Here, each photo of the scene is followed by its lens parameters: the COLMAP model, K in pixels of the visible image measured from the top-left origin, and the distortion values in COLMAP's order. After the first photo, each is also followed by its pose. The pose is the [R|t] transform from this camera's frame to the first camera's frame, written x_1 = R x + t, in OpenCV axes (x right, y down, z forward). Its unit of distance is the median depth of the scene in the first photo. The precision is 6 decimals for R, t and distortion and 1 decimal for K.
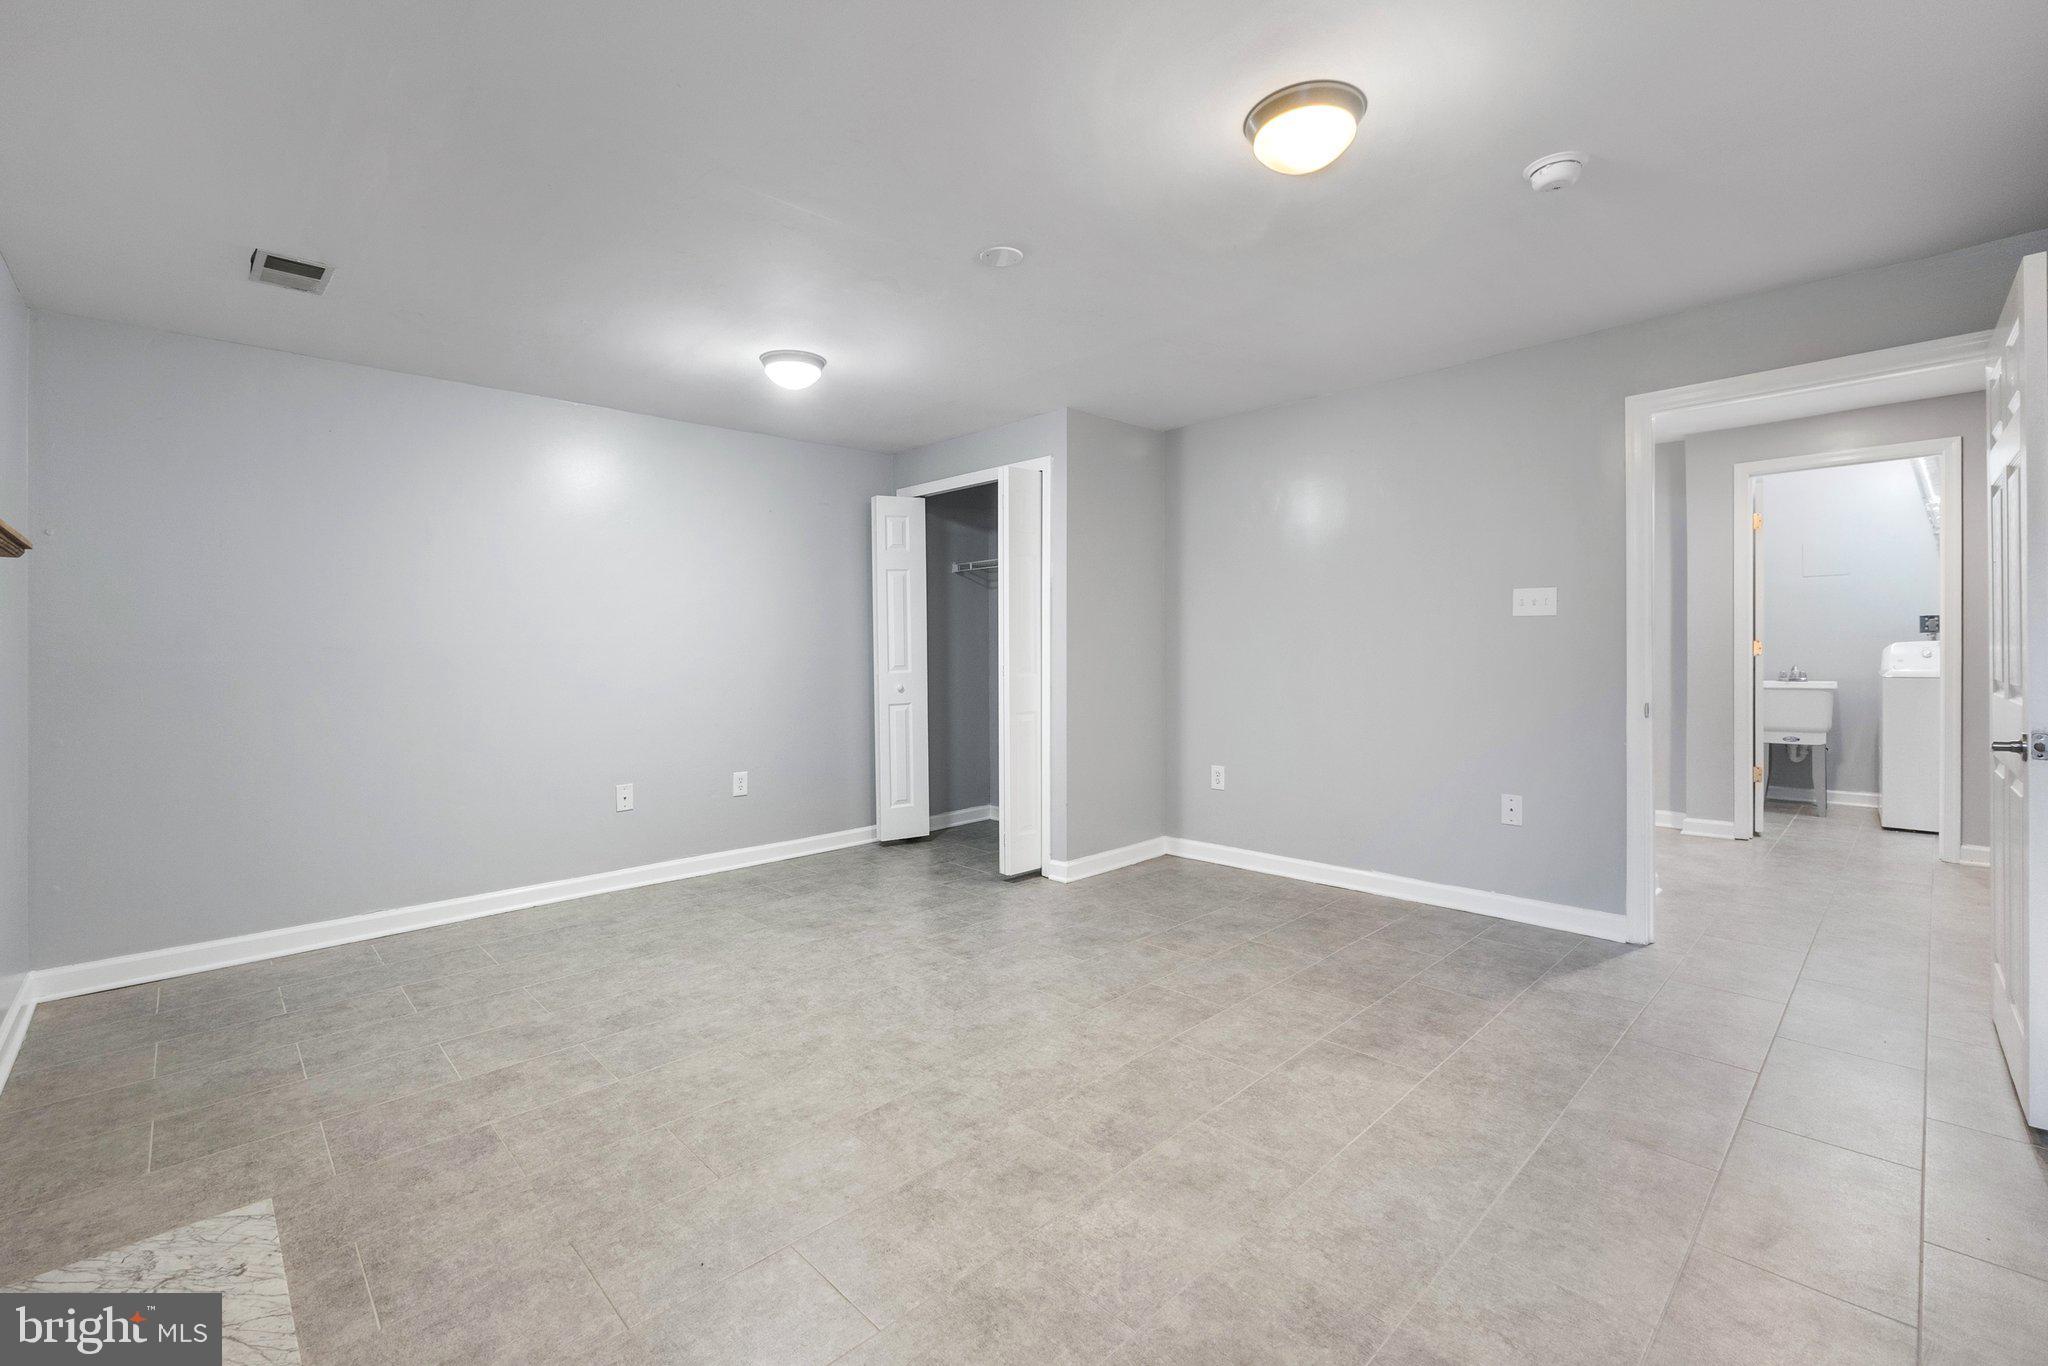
lens RADIAL K [[871.8, 0, 1023.1], [0, 871.8, 642.0], [0, 0, 1]] dist [-0.006343, 0.000741]
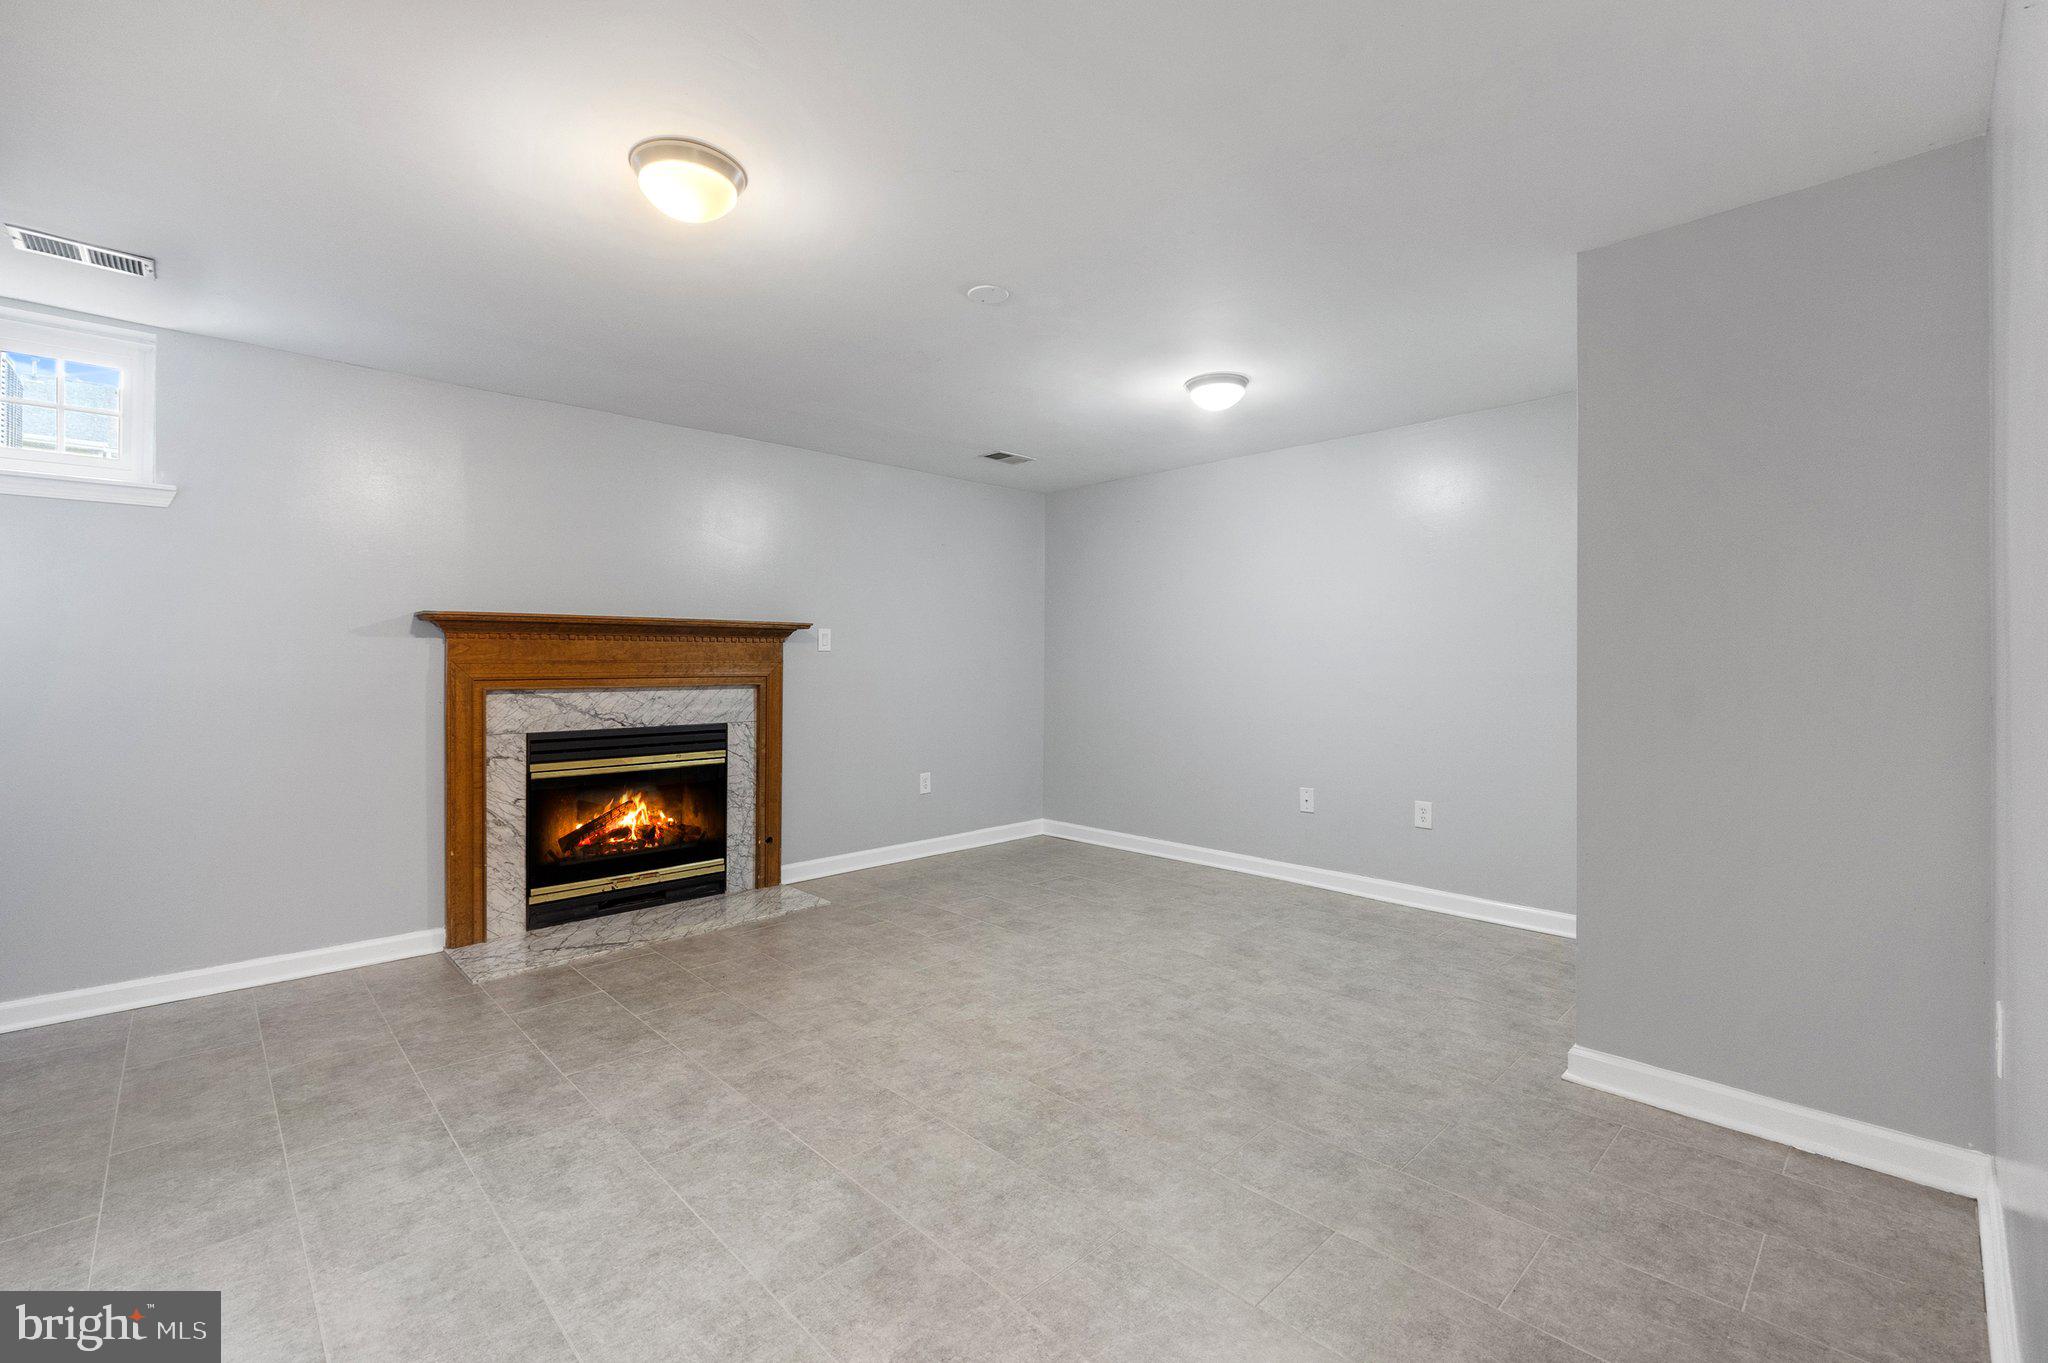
lens RADIAL K [[871.8, 0, 1037.4], [0, 871.8, 661.8], [0, 0, 1]] dist [-0.006343, 0.000741]
pose [[0.016503, 0.012273, -0.999788, 1.013550], [0.007181, 0.999897, 0.012393, -0.018560], [0.999838, -0.007384, 0.016413, 1.048907]]
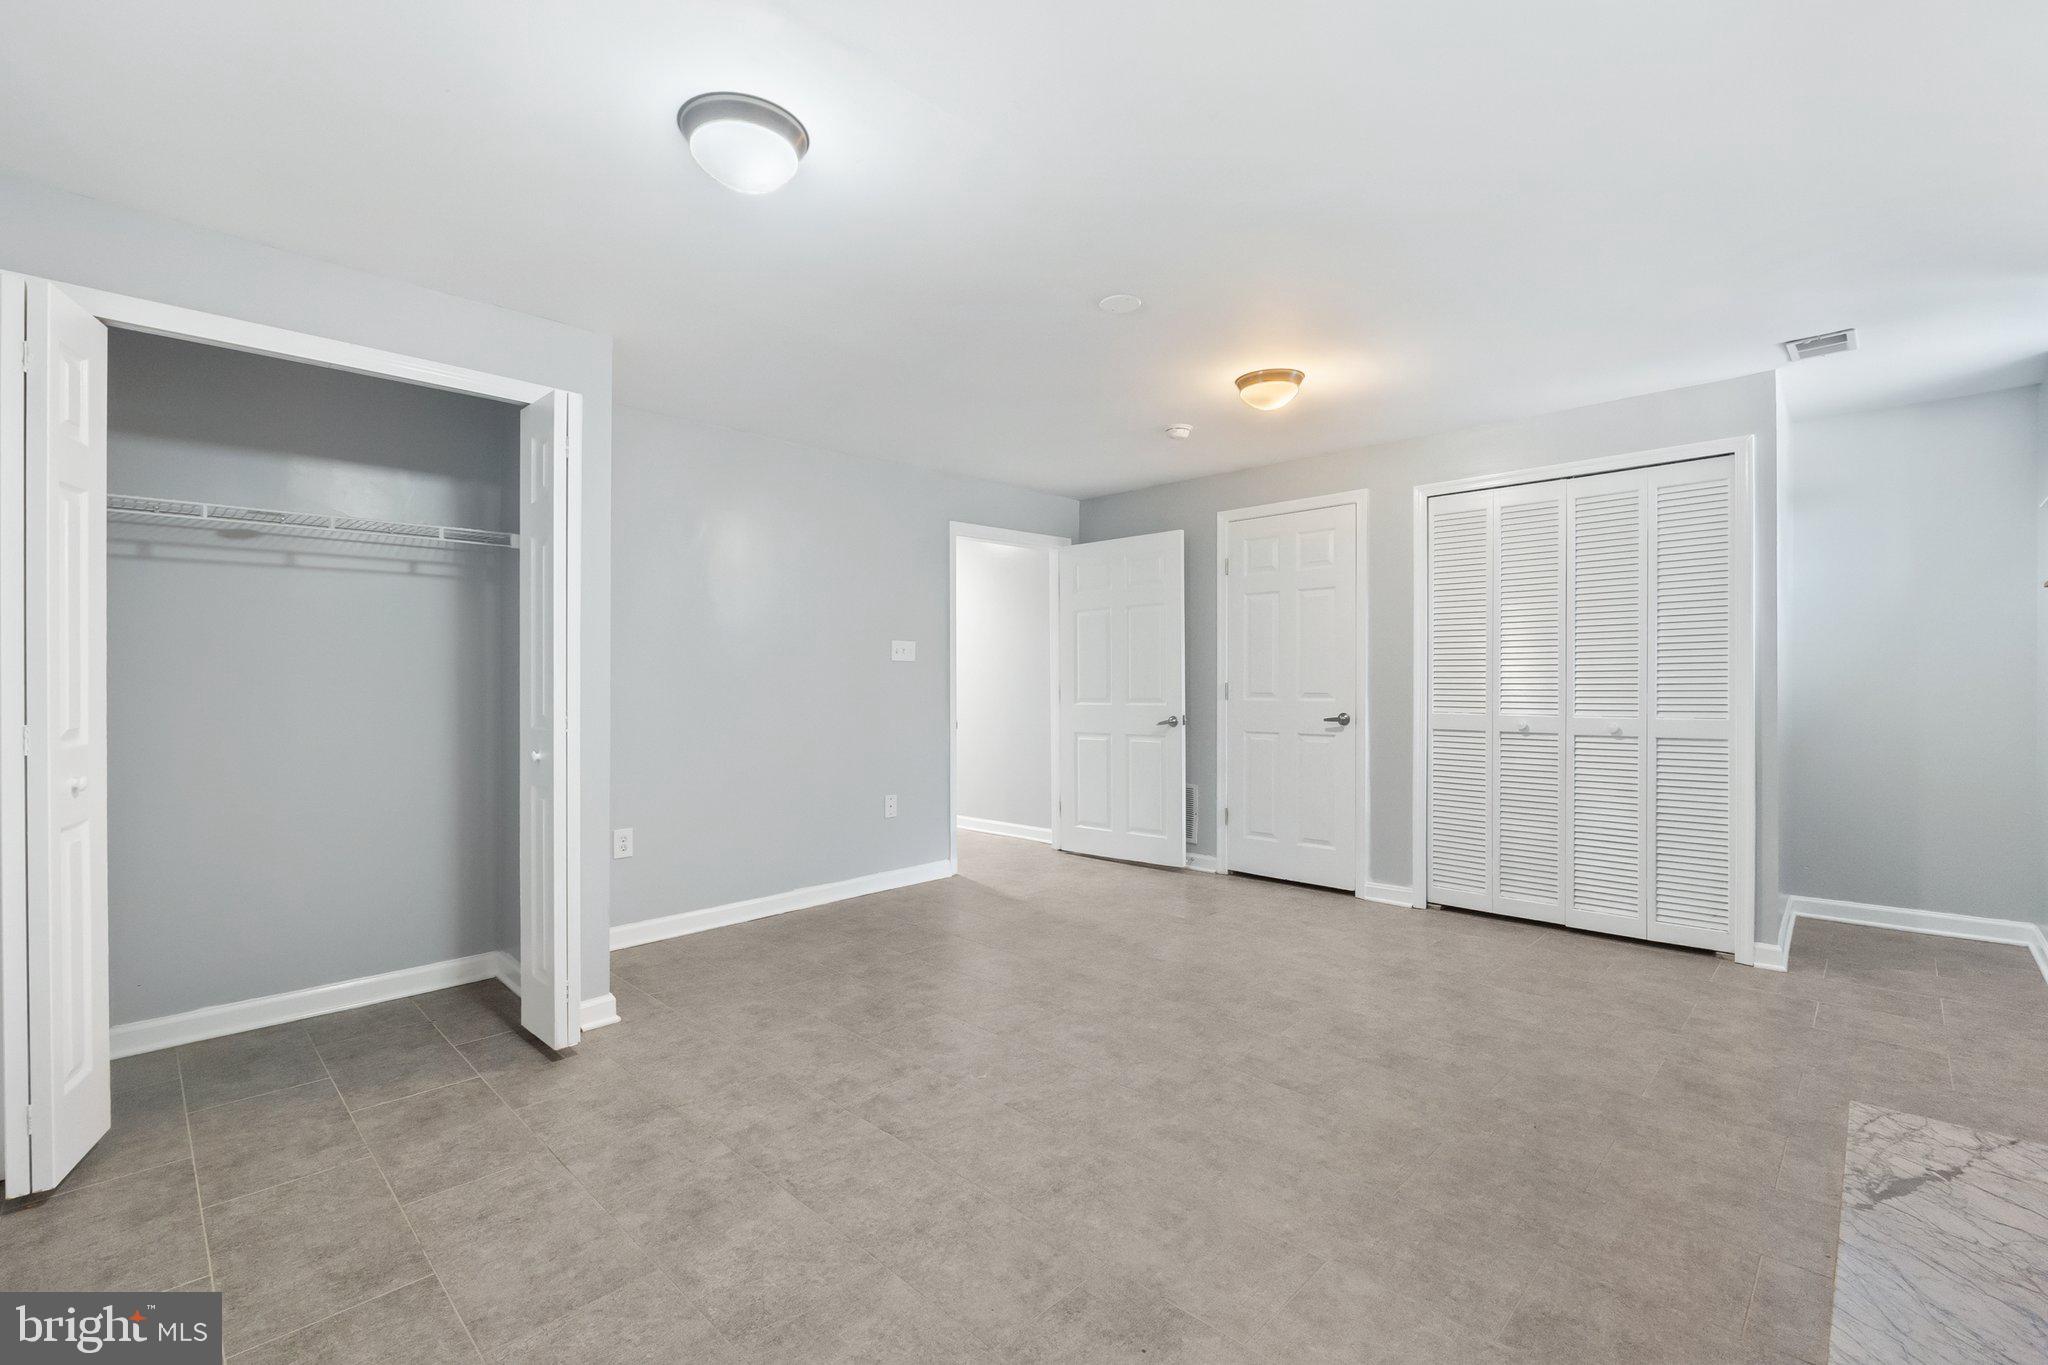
lens RADIAL K [[871.8, 0, 1017.6], [0, 871.8, 690.6], [0, 0, 1]] dist [-0.006343, 0.000741]
pose [[-0.014379, -0.001672, 0.999895, -1.059968], [0.001313, 0.999998, 0.001691, 0.019682], [-0.999896, 0.001338, -0.014377, 1.130321]]
